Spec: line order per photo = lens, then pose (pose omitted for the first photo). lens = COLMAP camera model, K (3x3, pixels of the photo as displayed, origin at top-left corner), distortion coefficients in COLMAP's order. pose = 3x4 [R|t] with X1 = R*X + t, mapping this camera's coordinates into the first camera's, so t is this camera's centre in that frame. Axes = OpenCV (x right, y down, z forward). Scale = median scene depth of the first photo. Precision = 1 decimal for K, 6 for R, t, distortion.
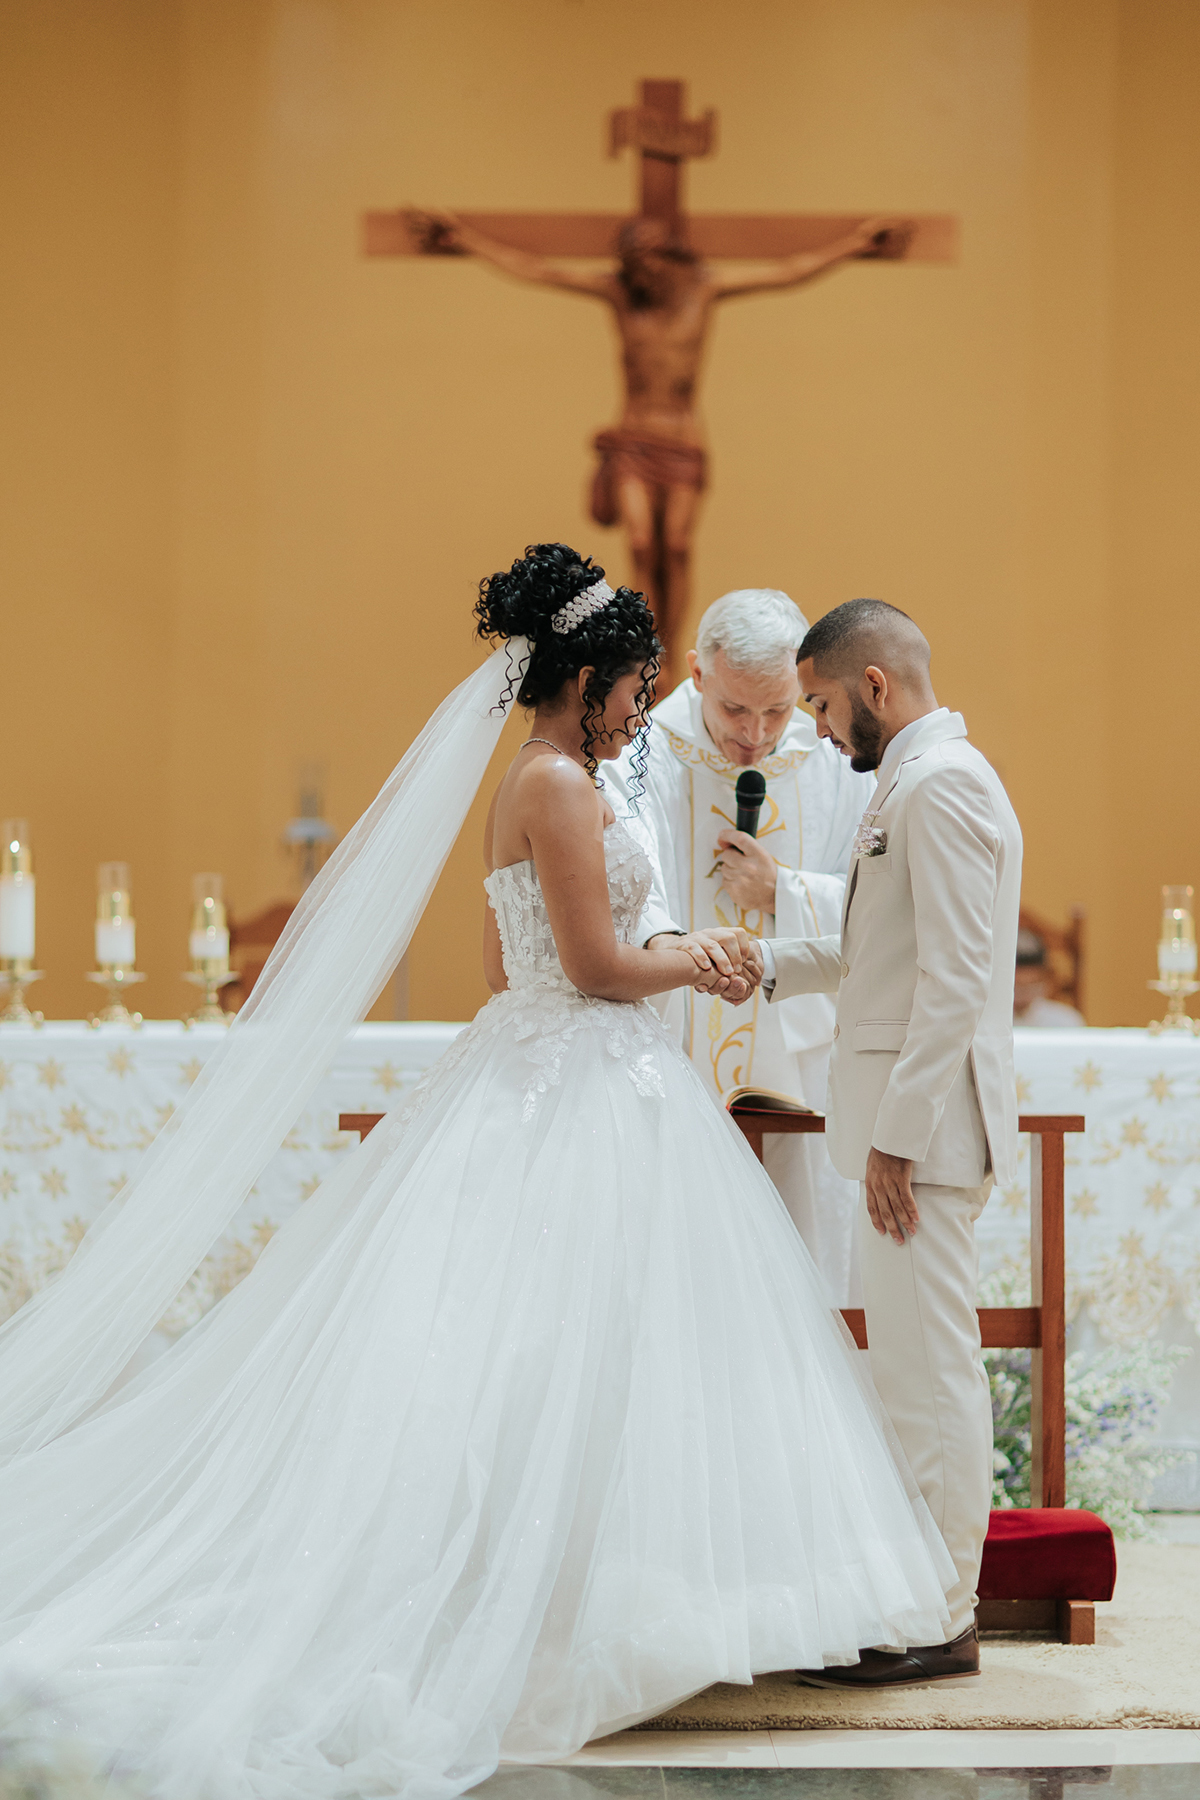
lens RADIAL K [[4672.7, 0, 600.0], [0, 4672.7, 900.0], [0, 0, 1]] dist [-0.186738, 0.385918]
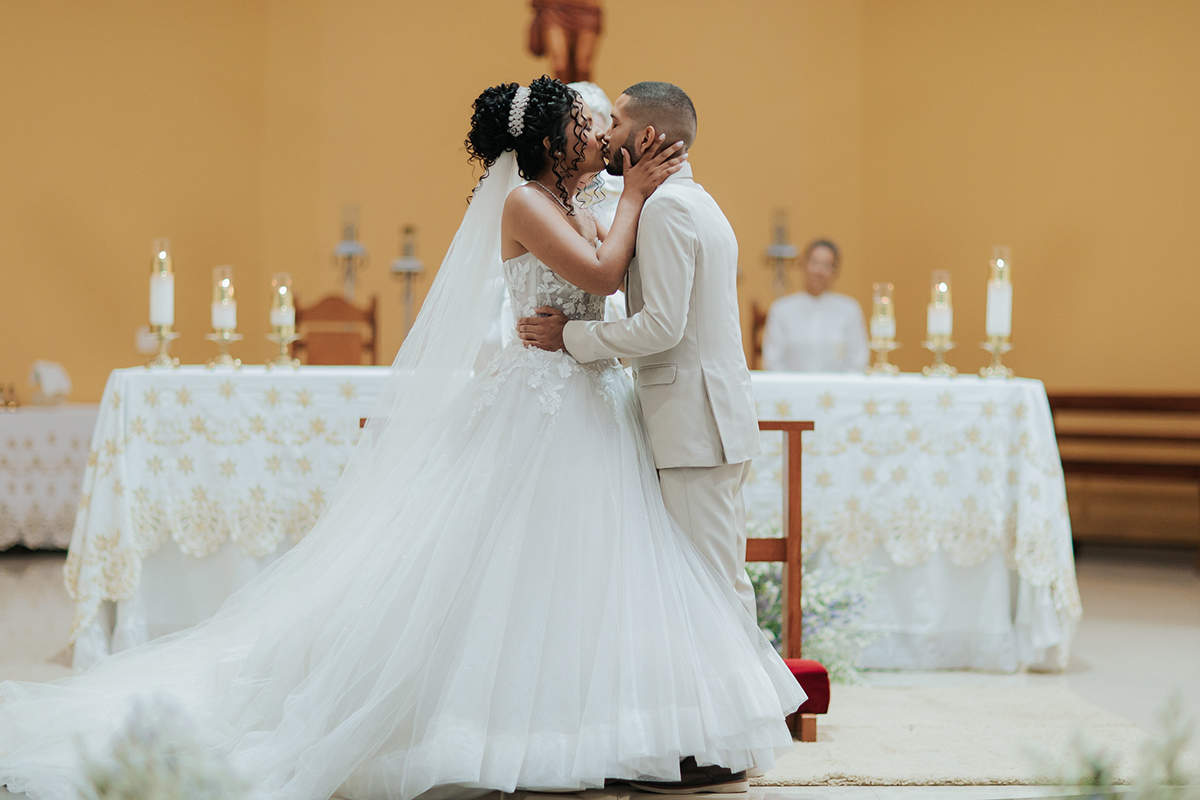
lens RADIAL K [[3115.1, 0, 679.0], [0, 3115.1, 404.8], [0, 0, 1]] dist [-0.186738, 0.385918]
pose [[0.999149, 0.003549, 0.041101, 0.009190], [-0.004900, 0.999450, 0.032805, 0.004018], [-0.040962, -0.032979, 0.998616, -0.078163]]
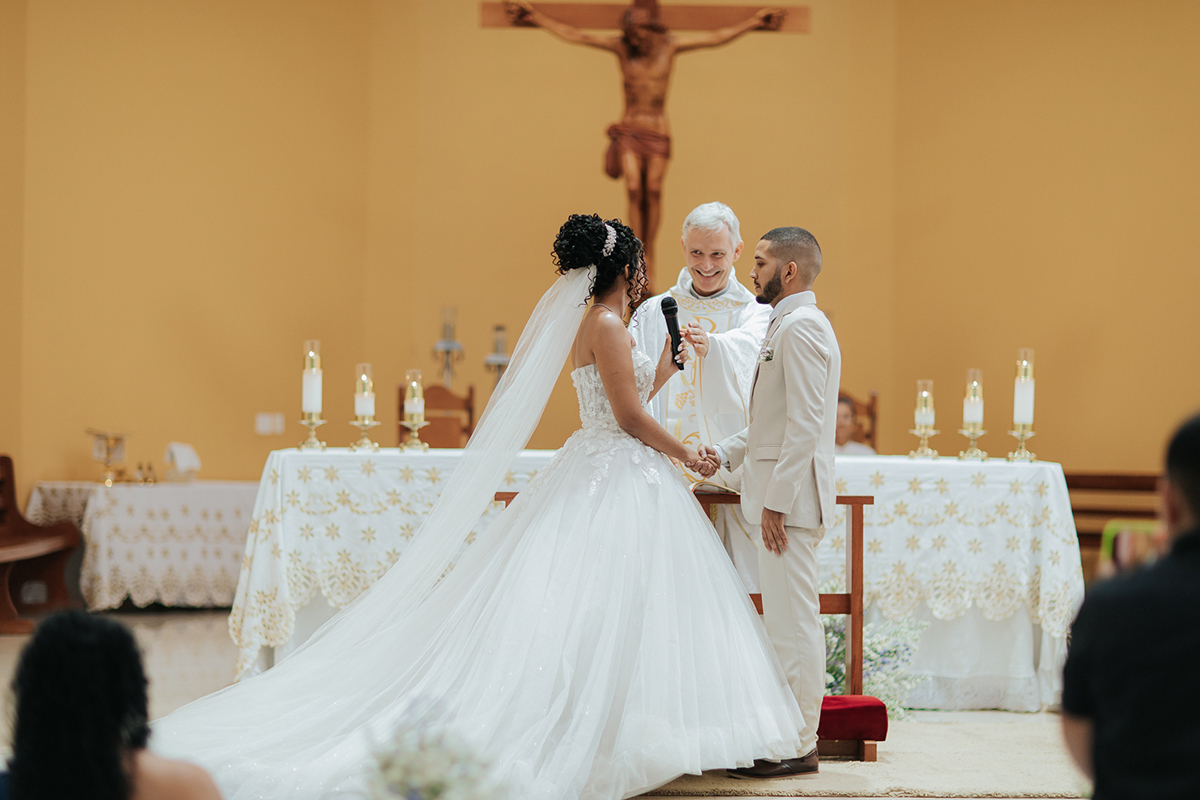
lens RADIAL K [[2918.5, 0, 600.0], [0, 2918.5, 400.0], [0, 0, 1]] dist [-0.145580, -0.048131]
pose [[0.999948, 0.007809, 0.006501, -0.016360], [-0.007835, 0.999961, 0.004038, 0.001525], [-0.006470, -0.004089, 0.999971, -0.188801]]
